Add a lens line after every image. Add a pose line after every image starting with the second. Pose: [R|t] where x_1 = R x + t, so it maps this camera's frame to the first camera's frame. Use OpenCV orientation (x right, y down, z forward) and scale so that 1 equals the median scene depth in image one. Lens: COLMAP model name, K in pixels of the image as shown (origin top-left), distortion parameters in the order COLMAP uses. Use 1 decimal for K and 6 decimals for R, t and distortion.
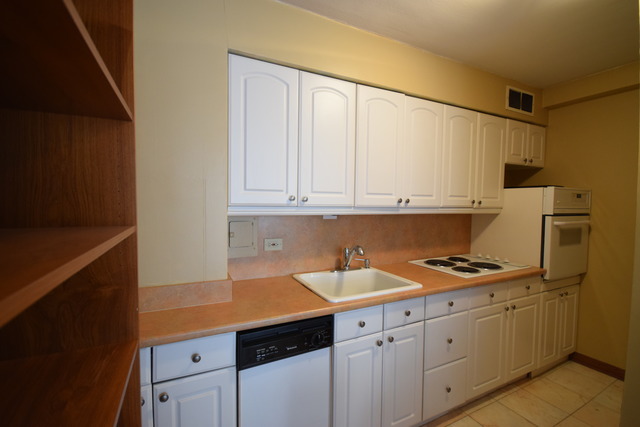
lens RADIAL K [[282.0, 0, 320.0], [0, 282.0, 213.5], [0, 0, 1]] dist [-0.002271, -0.000697]
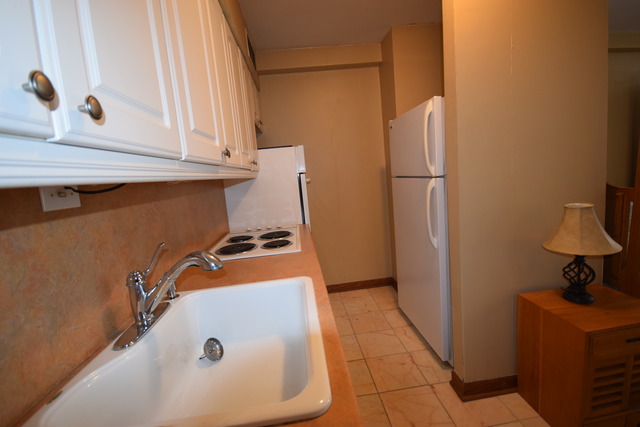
lens RADIAL K [[282.0, 0, 320.0], [0, 282.0, 213.5], [0, 0, 1]] dist [-0.002271, -0.000697]
pose [[0.352643, -0.175916, 0.919074, -0.146447], [0.124687, 0.982246, 0.140166, 0.016120], [-0.927414, 0.065168, 0.368316, 0.568033]]
